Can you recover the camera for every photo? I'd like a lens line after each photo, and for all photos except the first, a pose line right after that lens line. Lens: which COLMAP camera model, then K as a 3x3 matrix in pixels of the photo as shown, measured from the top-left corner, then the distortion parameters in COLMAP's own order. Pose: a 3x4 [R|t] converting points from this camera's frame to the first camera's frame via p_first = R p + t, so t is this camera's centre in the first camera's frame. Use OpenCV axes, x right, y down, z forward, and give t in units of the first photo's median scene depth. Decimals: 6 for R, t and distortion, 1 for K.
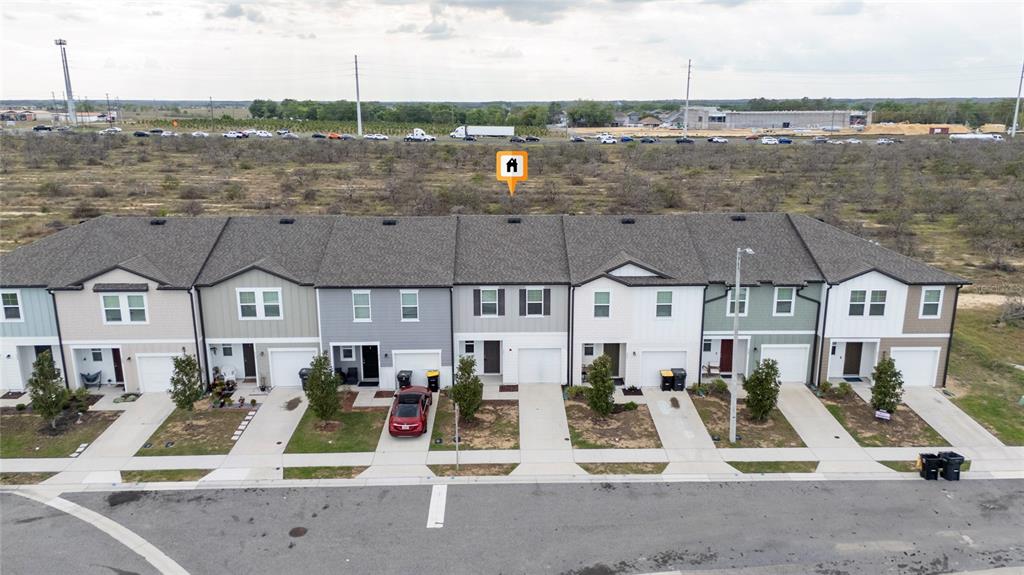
lens RADIAL K [[758.8, 0, 512.0], [0, 758.8, 287.5], [0, 0, 1]] dist [0.071867, -0.067833]
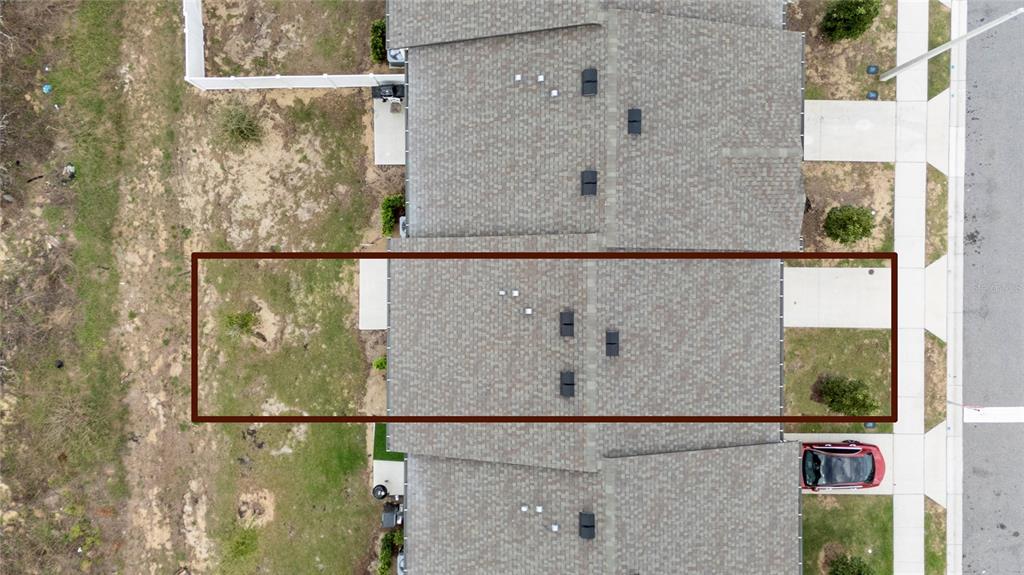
lens RADIAL K [[841.1, 0, 512.0], [0, 841.1, 287.5], [0, 0, 1]] dist [0.046186, -0.007411]
pose [[0.018951, -0.999820, -0.000582, 0.042906], [0.256133, 0.004292, 0.966632, -0.723316], [-0.966456, -0.018468, 0.256169, 1.020537]]
